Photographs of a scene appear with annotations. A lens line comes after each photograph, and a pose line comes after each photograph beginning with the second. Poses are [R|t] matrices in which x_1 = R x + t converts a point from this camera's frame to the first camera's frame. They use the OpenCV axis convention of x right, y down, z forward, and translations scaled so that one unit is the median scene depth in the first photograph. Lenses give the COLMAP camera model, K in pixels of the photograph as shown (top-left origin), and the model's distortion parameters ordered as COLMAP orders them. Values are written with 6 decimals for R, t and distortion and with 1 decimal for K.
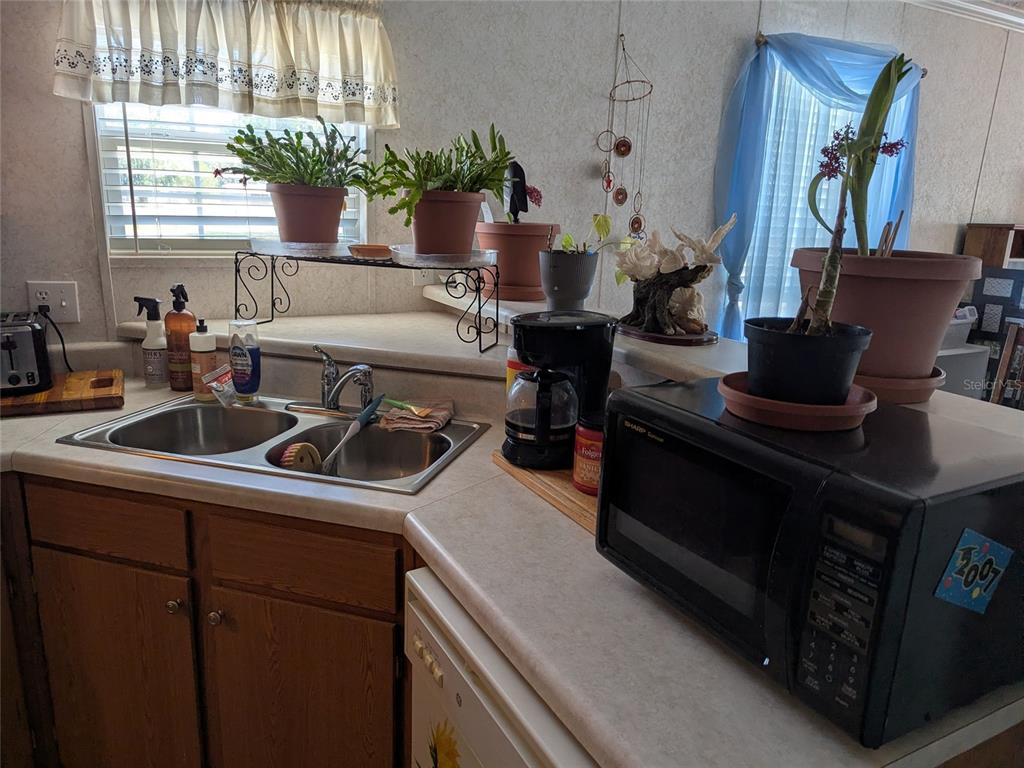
lens RADIAL K [[724.3, 0, 511.5], [0, 724.3, 398.2], [0, 0, 1]] dist [0.059729, -0.051143]
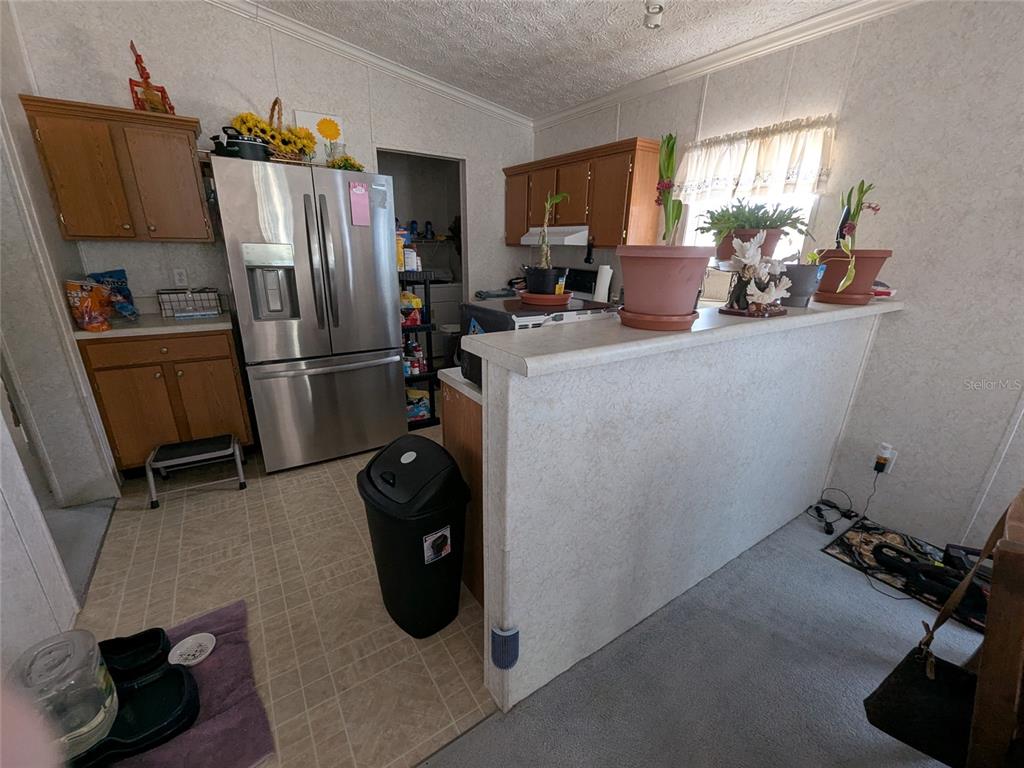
lens RADIAL K [[426.4, 0, 512.4], [0, 426.4, 390.6], [0, 0, 1]] dist [0.003992, -0.002039]
pose [[0.086821, 0.289387, -0.953267, 0.925328], [-0.271644, 0.927497, 0.256823, -0.023076], [0.958474, 0.236652, 0.159136, 0.336645]]
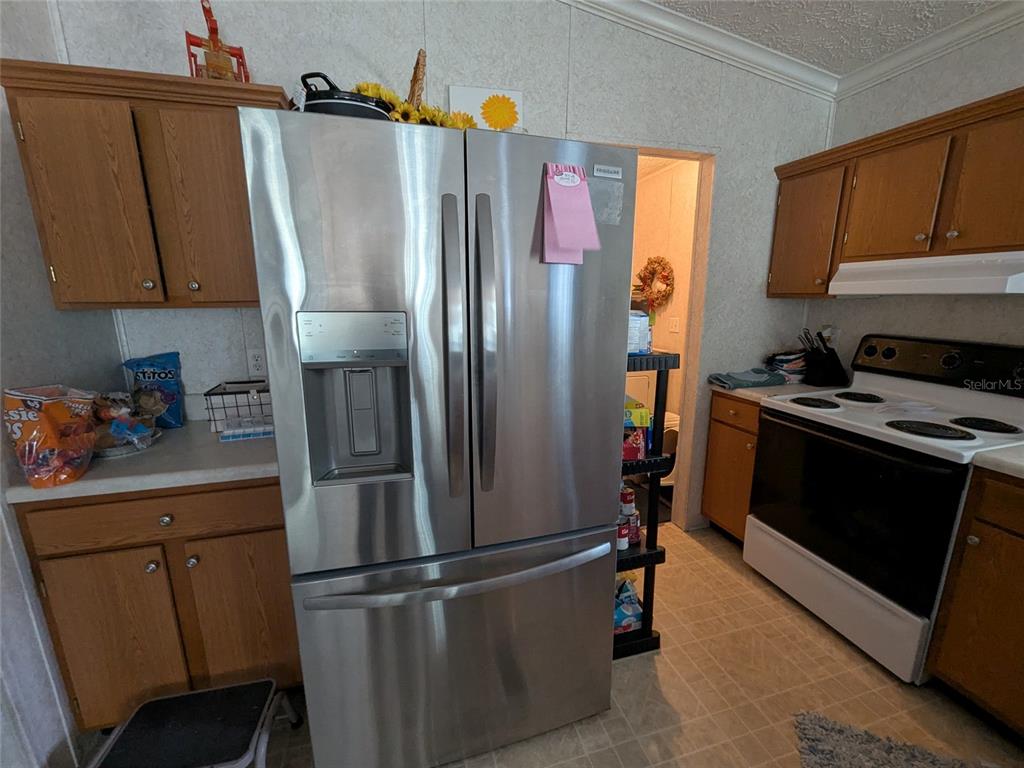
lens RADIAL K [[426.4, 0, 512.4], [0, 426.4, 390.6], [0, 0, 1]] dist [0.003992, -0.002039]
pose [[-0.220425, 0.180259, -0.958603, 0.094076], [-0.251792, 0.938951, 0.234461, 0.009769], [0.942345, 0.293050, -0.161580, 0.066751]]
